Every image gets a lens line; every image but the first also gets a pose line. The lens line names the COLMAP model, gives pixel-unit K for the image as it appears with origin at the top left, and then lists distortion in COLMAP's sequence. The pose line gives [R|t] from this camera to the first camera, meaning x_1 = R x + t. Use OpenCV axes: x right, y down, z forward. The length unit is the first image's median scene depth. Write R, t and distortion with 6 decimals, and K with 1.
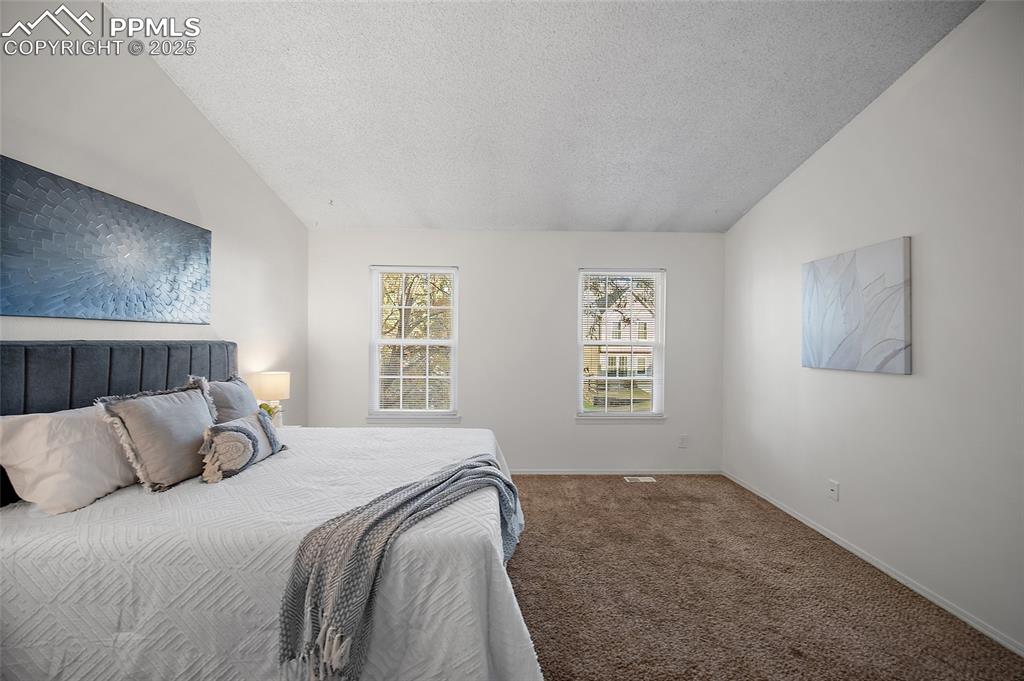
lens RADIAL K [[414.3, 0, 514.3], [0, 414.3, 318.6], [0, 0, 1]] dist [-0.003018, -0.000137]
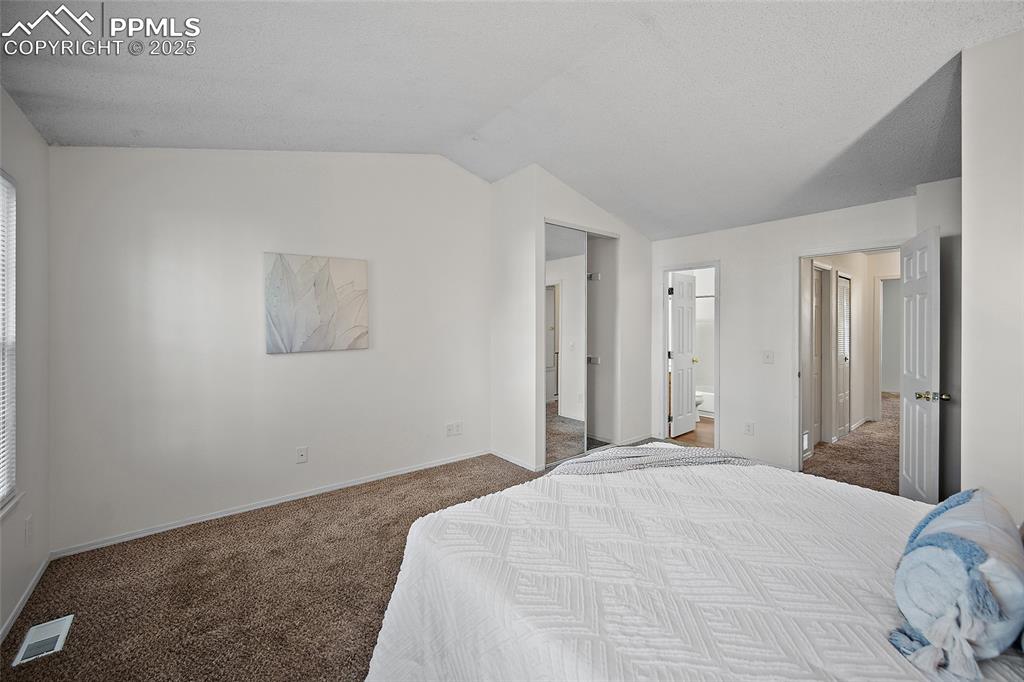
lens RADIAL K [[414.3, 0, 514.3], [0, 414.3, 319.1], [0, 0, 1]] dist [-0.003018, -0.000137]
pose [[-0.594406, -0.002145, 0.804162, -0.498824], [-0.035595, 0.999087, -0.023645, 0.032913], [-0.803377, -0.042679, -0.593940, 1.149158]]
